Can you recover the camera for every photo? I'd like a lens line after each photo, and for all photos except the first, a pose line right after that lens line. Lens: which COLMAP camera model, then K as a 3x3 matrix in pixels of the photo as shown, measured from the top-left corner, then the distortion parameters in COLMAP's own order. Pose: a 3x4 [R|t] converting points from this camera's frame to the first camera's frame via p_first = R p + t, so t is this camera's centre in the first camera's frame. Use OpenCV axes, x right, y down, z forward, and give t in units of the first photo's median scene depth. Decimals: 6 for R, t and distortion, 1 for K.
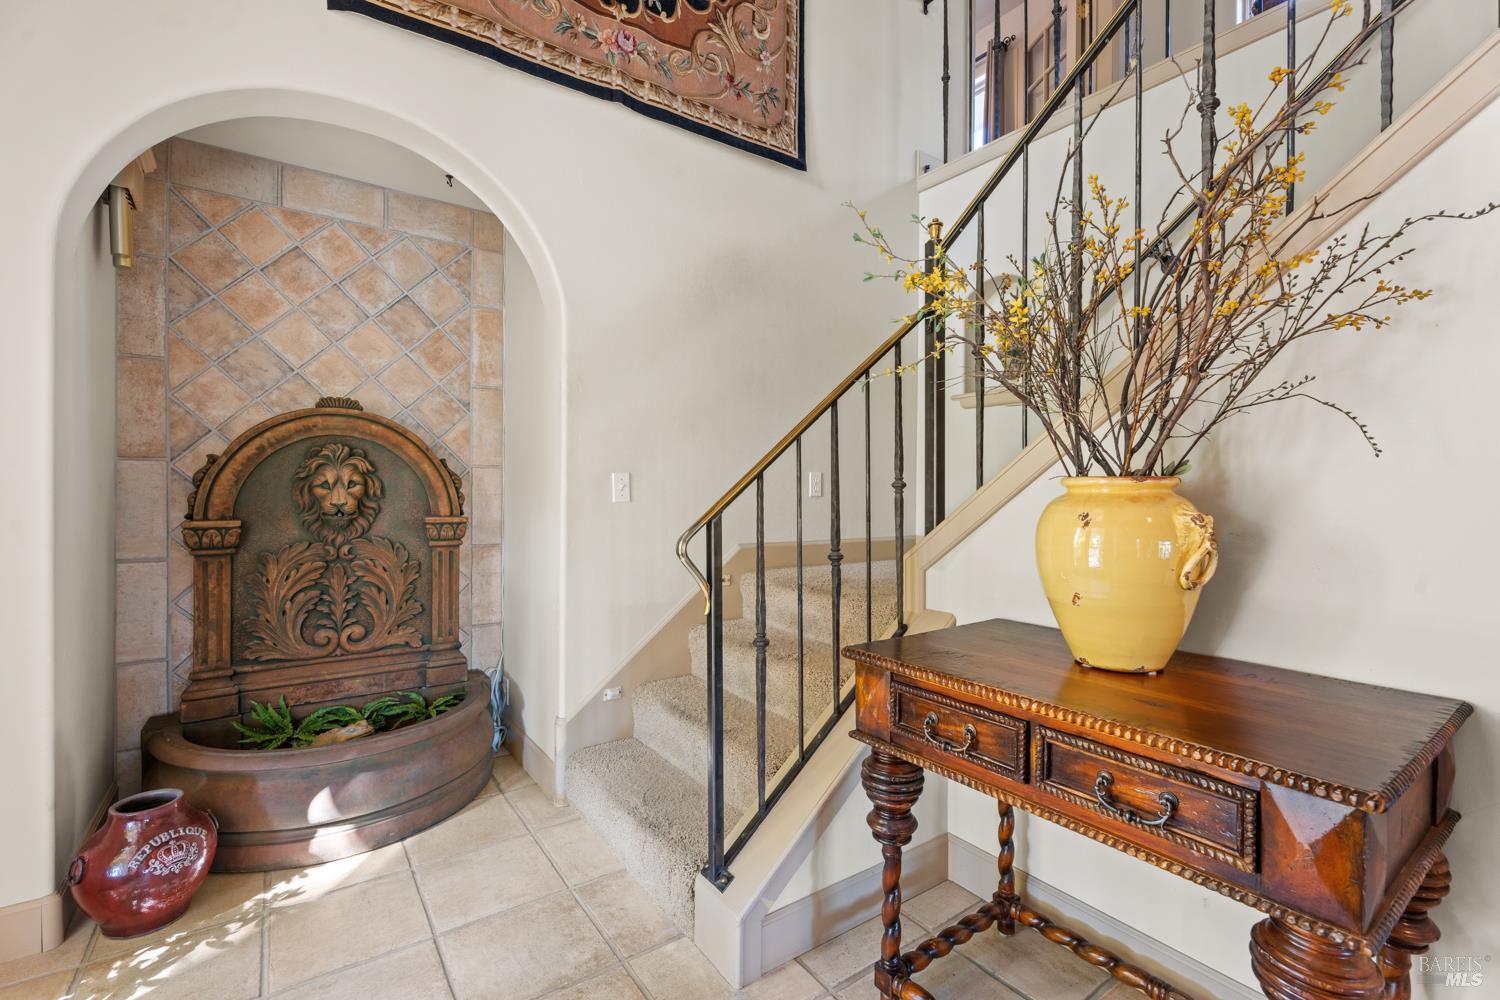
lens RADIAL K [[673.7, 0, 752.8], [0, 673.7, 492.8], [0, 0, 1]] dist [-0.000751, -0.000135]
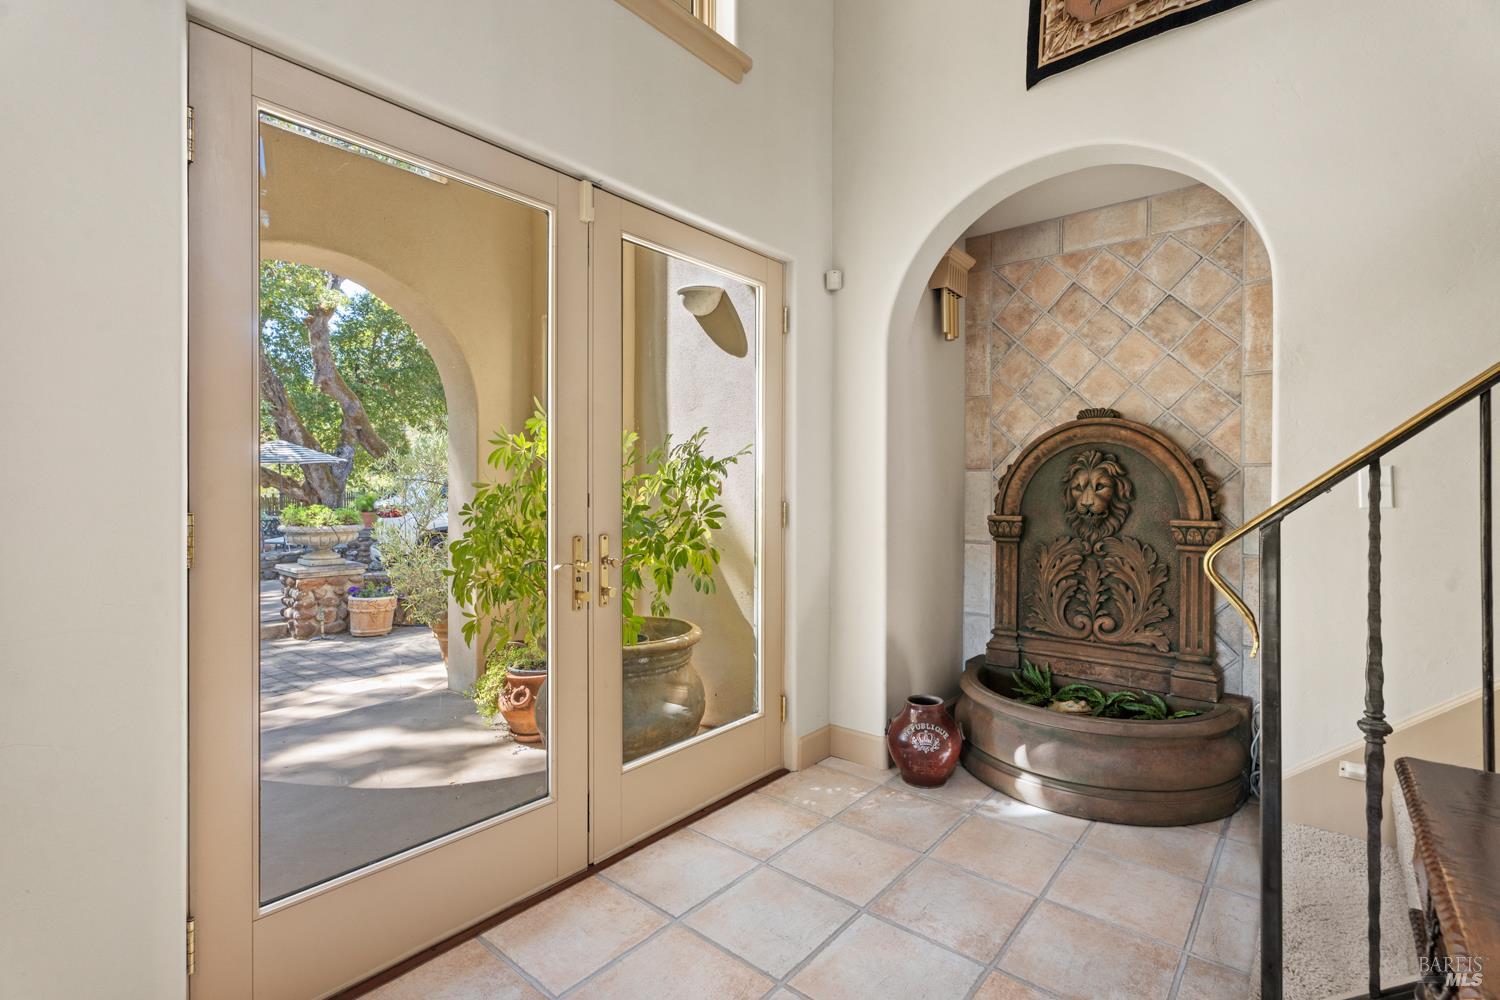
lens RADIAL K [[673.7, 0, 752.8], [0, 673.7, 492.8], [0, 0, 1]] dist [-0.000751, -0.000135]
pose [[0.248890, -0.001100, -0.968531, 0.317996], [-0.006429, 0.999975, -0.002788, 0.003882], [0.968510, 0.006920, 0.248877, 0.180681]]
